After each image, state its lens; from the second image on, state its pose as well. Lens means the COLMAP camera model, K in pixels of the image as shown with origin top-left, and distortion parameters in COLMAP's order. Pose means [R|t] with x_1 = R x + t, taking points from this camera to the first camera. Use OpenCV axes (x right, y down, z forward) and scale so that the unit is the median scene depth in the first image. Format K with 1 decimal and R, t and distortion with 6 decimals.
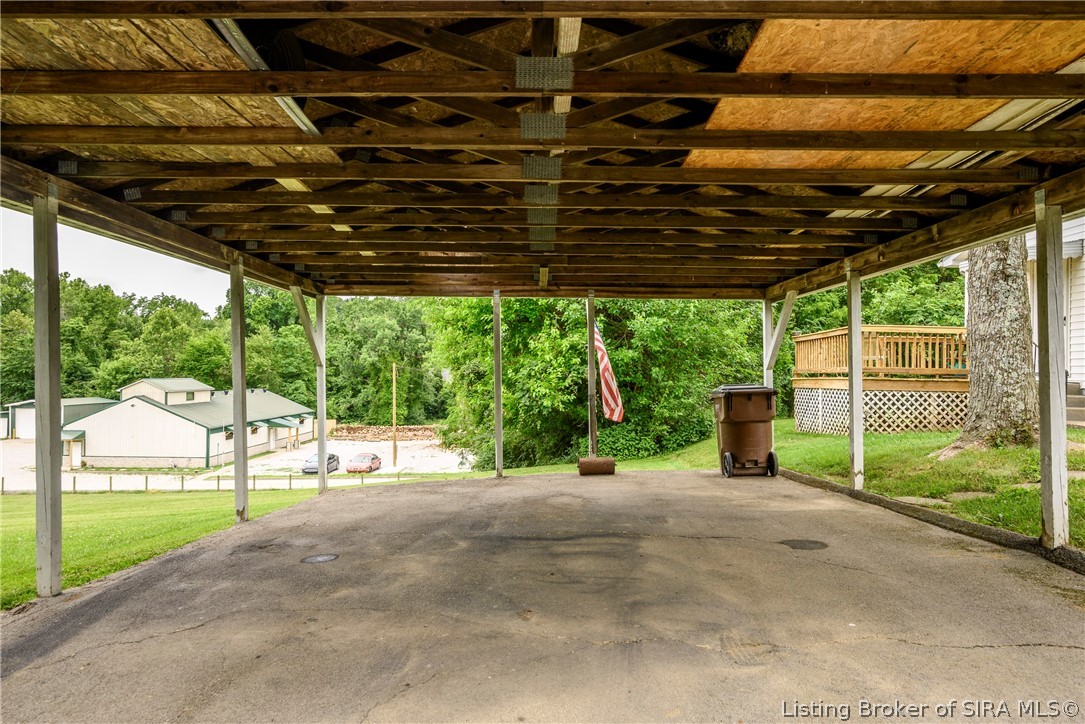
lens RADIAL K [[641.3, 0, 542.5], [0, 641.3, 362.0], [0, 0, 1]] dist [-0.000389, 0.000166]
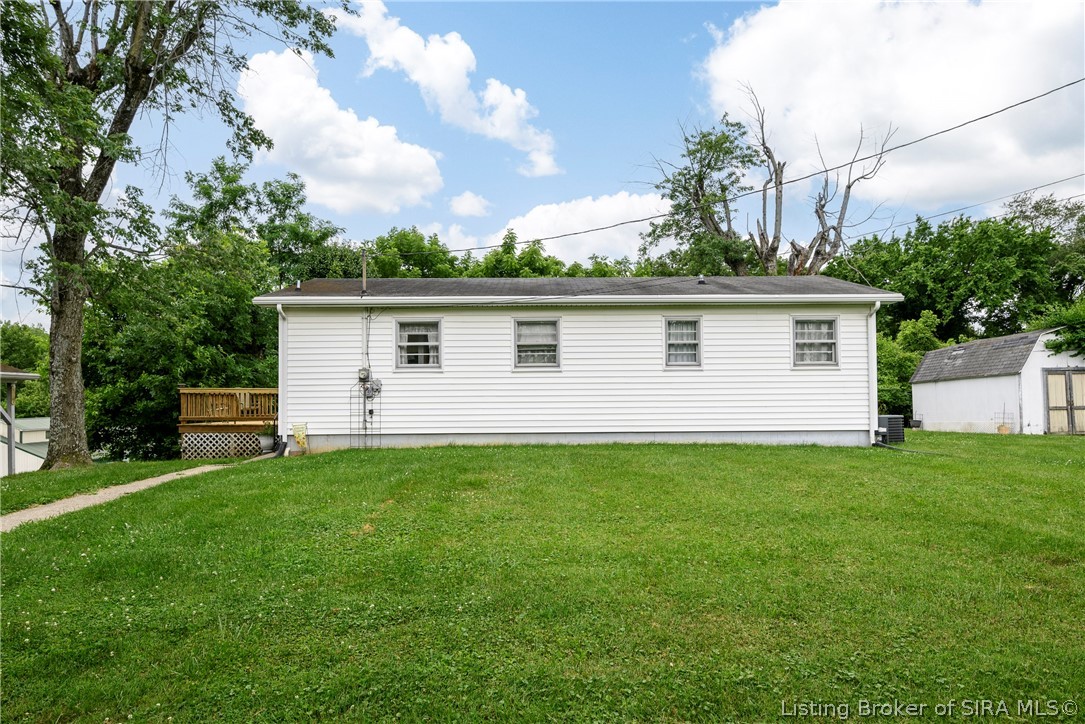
lens RADIAL K [[645.0, 0, 542.9], [0, 645.0, 390.7], [0, 0, 1]] dist [-0.002793, -0.000152]
pose [[0.999410, -0.019052, 0.028575, 1.283267], [0.018962, 0.999814, 0.003411, -0.042227], [-0.028635, -0.002867, 0.999586, -0.496528]]
